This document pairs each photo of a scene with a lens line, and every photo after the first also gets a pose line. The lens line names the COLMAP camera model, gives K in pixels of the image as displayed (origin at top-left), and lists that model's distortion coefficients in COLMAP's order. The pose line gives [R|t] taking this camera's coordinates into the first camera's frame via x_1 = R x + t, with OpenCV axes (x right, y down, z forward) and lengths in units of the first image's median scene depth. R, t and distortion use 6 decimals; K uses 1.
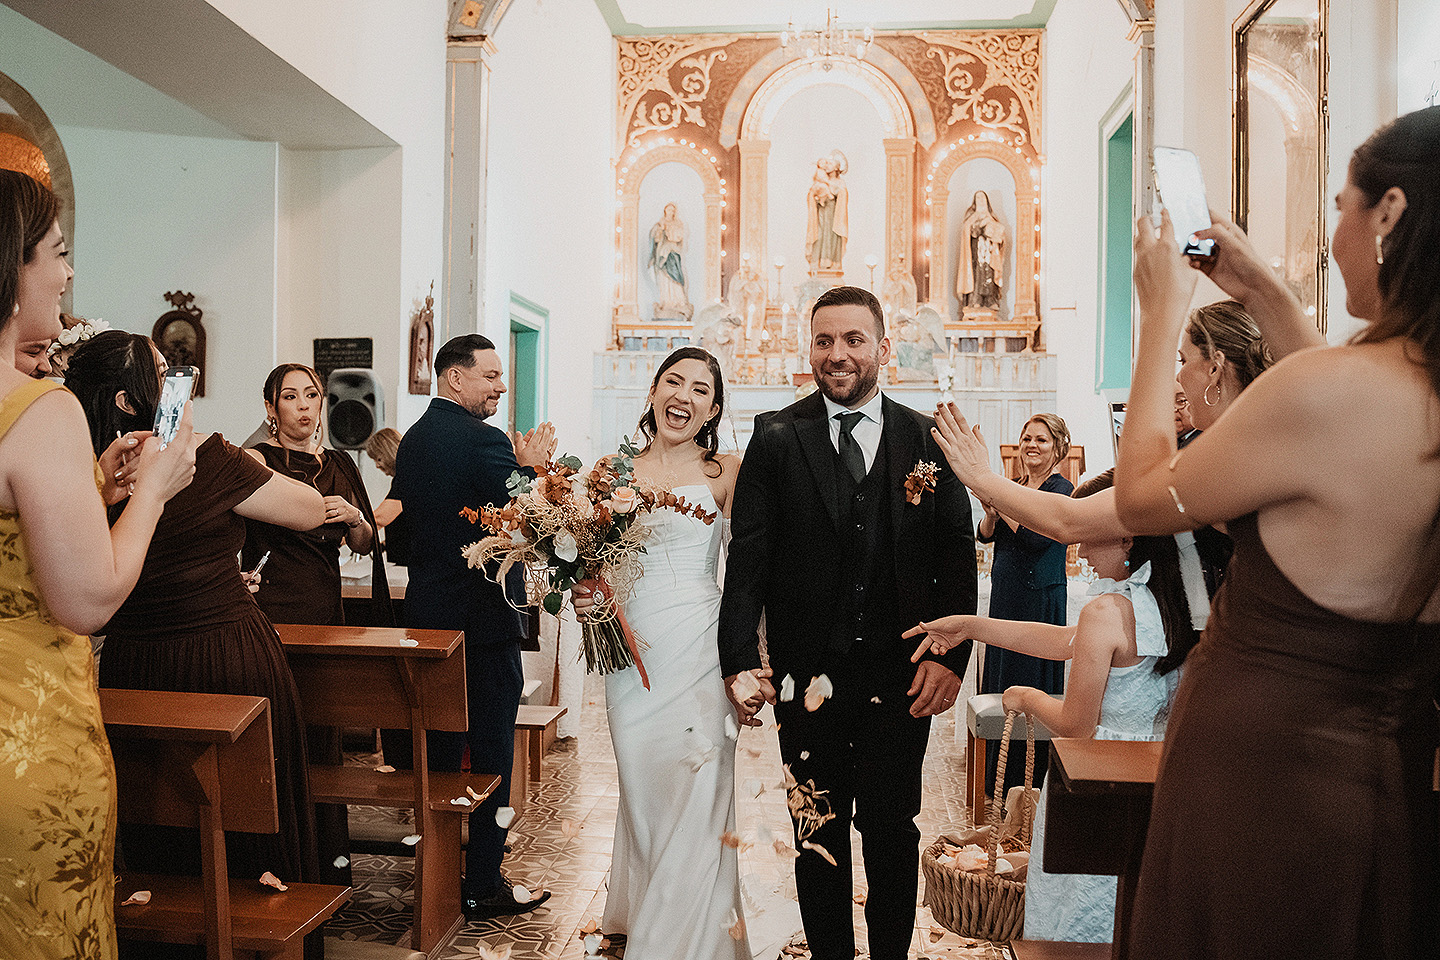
lens RADIAL K [[1249.3, 0, 718.1], [0, 1249.3, 459.6], [0, 0, 1]] dist [-0.085560, 0.016208]
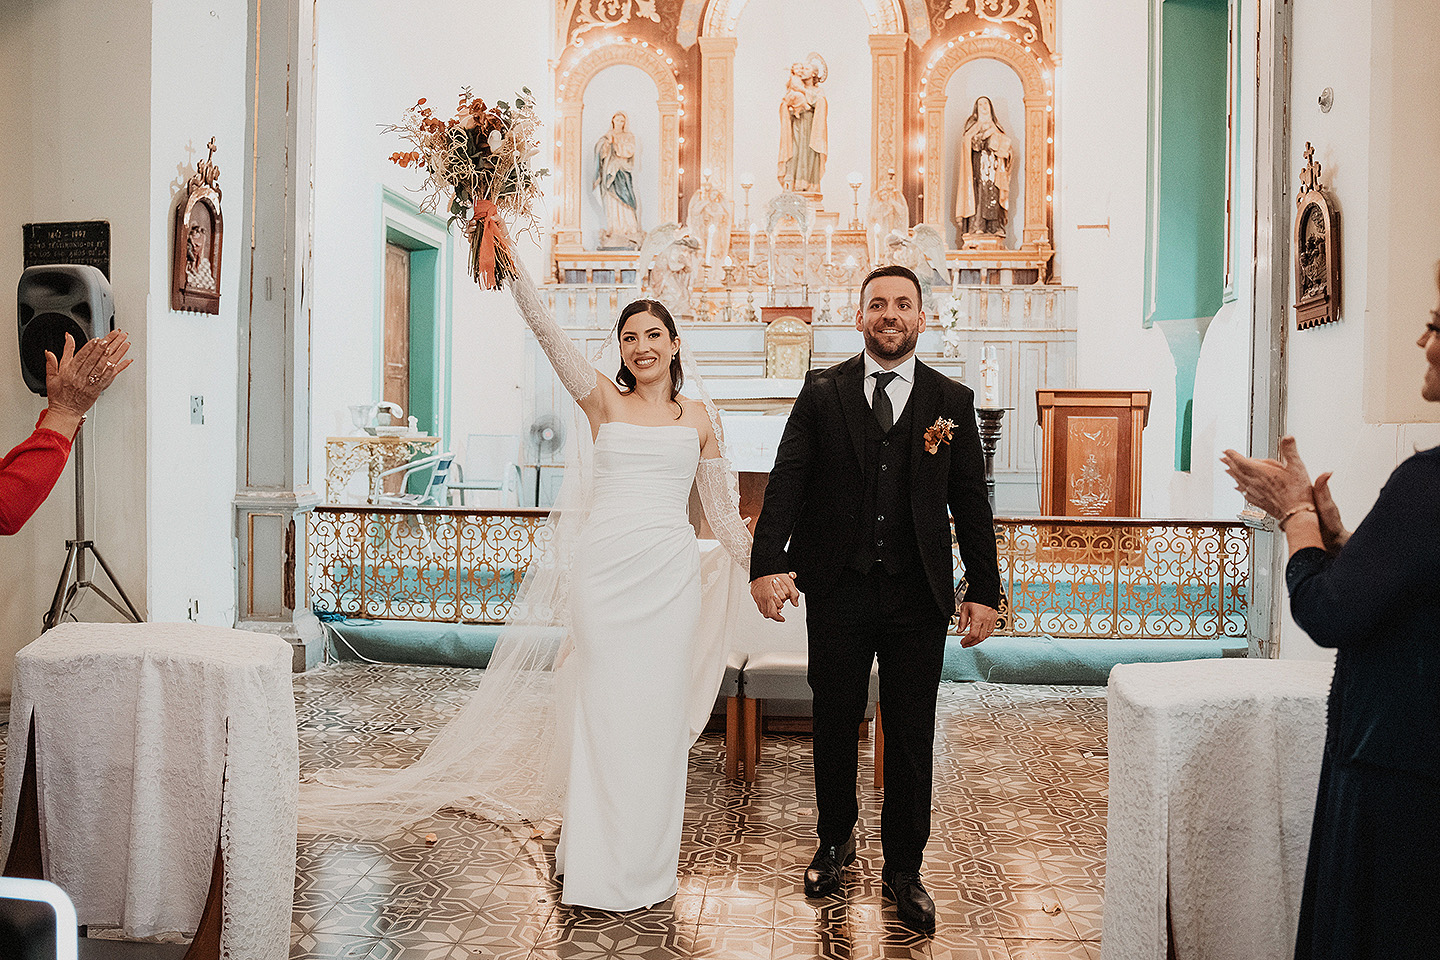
lens RADIAL K [[1249.3, 0, 718.1], [0, 1249.3, 459.6], [0, 0, 1]] dist [-0.085560, 0.016208]
pose [[0.999782, -0.002695, 0.020728, 0.011523], [0.001975, 0.999395, 0.034713, 0.002204], [-0.020809, -0.034665, 0.999182, 0.148031]]
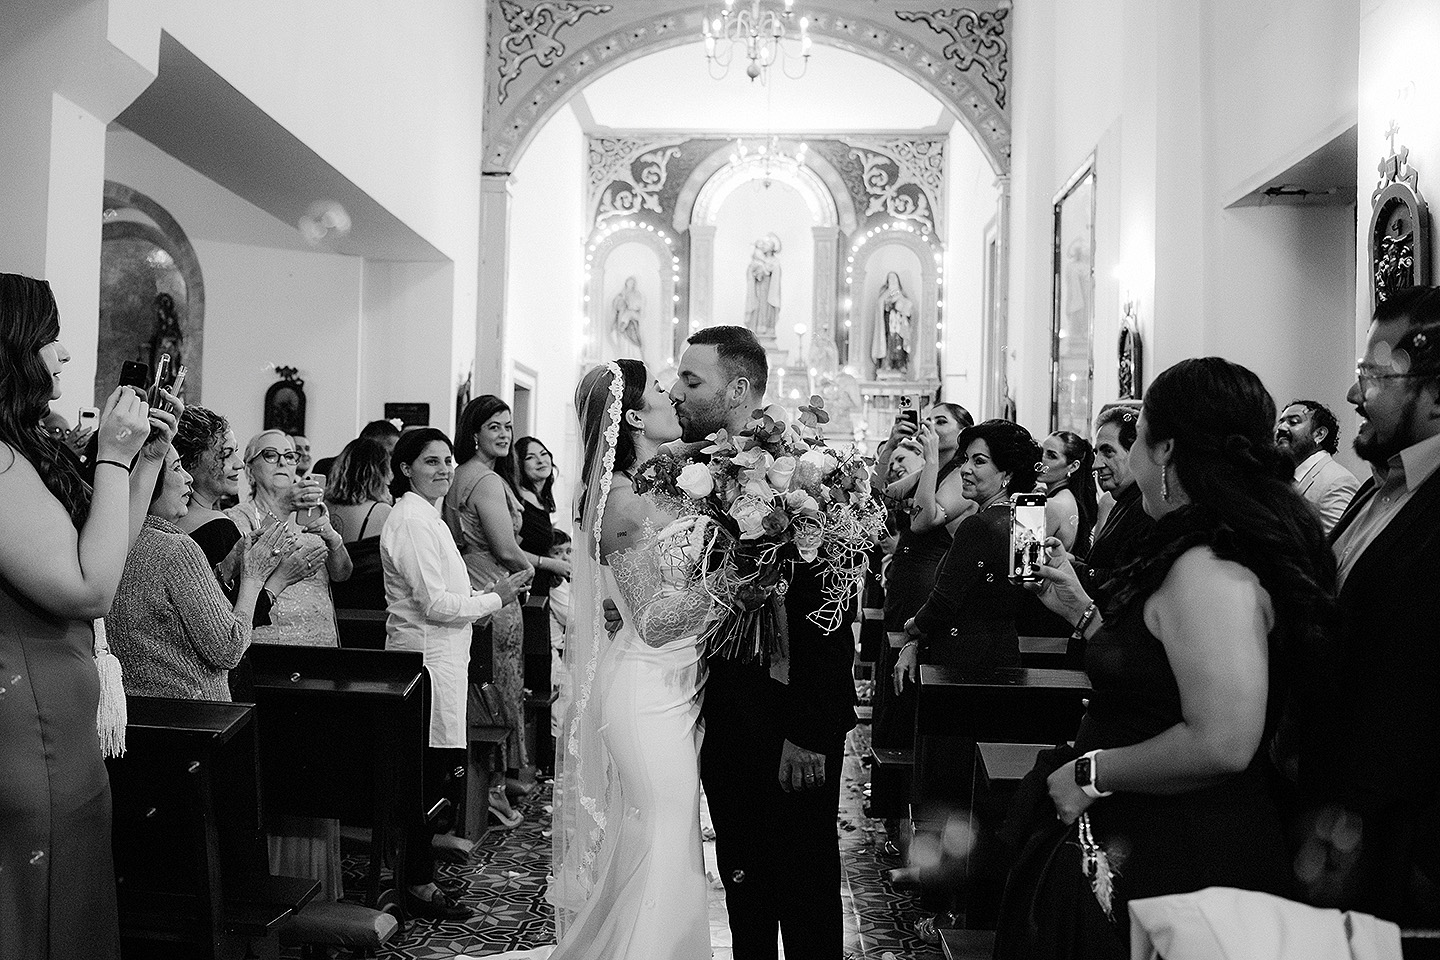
lens RADIAL K [[1183.4, 0, 690.4], [0, 1183.4, 476.8], [0, 0, 1]] dist [-0.075192, 0.001777]
pose [[0.999464, 0.012173, 0.030404, -0.014383], [-0.011728, 0.999822, -0.014781, -0.001052], [-0.030579, 0.014416, 0.999428, -0.121278]]
